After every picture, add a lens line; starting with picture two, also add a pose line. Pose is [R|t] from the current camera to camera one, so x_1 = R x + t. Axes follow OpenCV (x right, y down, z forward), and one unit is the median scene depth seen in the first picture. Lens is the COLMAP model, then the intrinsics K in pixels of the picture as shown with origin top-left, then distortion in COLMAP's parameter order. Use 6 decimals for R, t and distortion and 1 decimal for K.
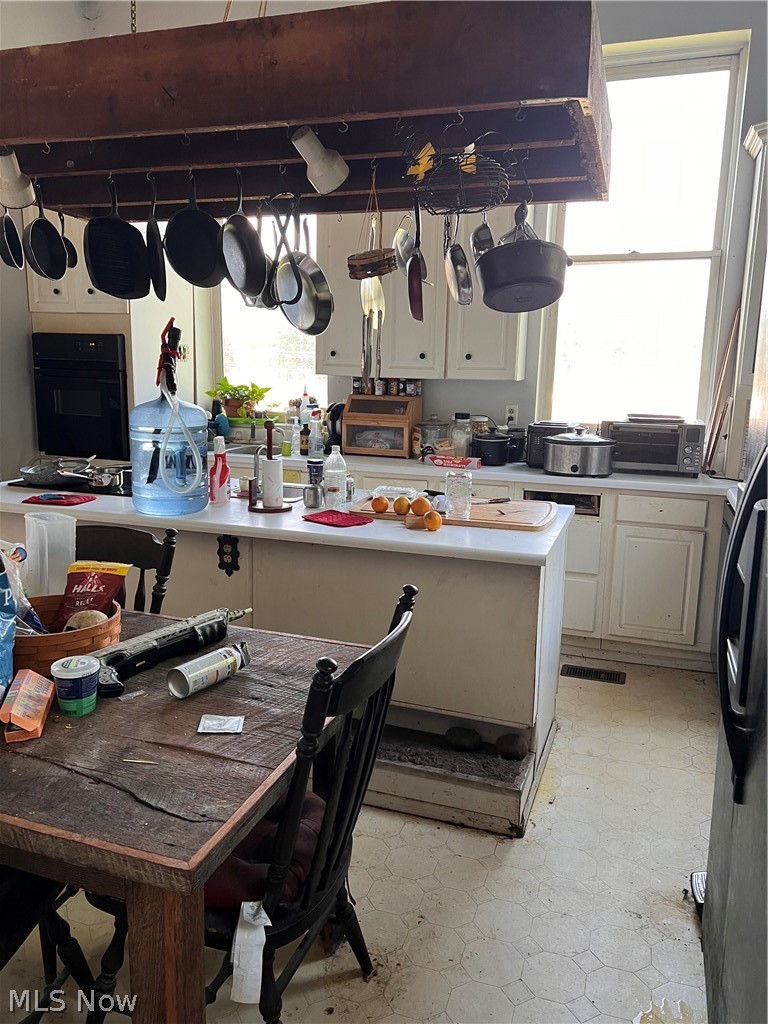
lens RADIAL K [[769.3, 0, 385.9], [0, 769.3, 510.9], [0, 0, 1]] dist [0.023798, -0.029658]
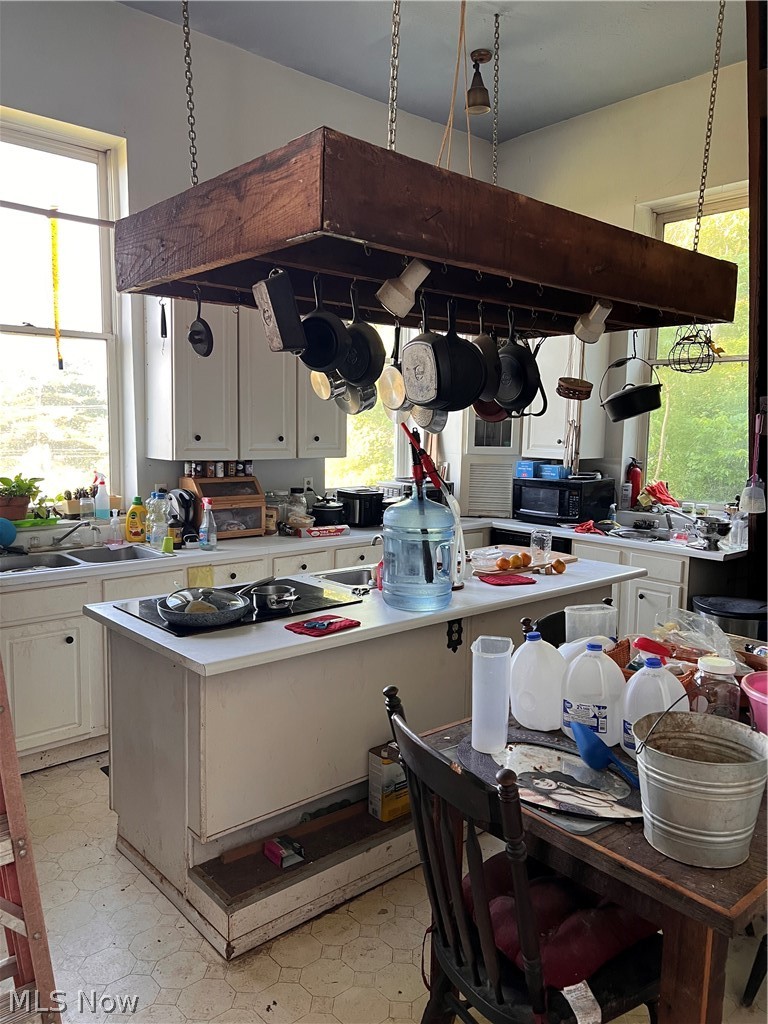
lens RADIAL K [[769.3, 0, 384.5], [0, 769.3, 511.0], [0, 0, 1]] dist [0.023798, -0.029658]
pose [[0.501945, -0.113411, 0.857432, -0.969655], [0.160578, 0.986350, 0.036459, -0.141117], [-0.849862, 0.119384, 0.513305, 0.407293]]
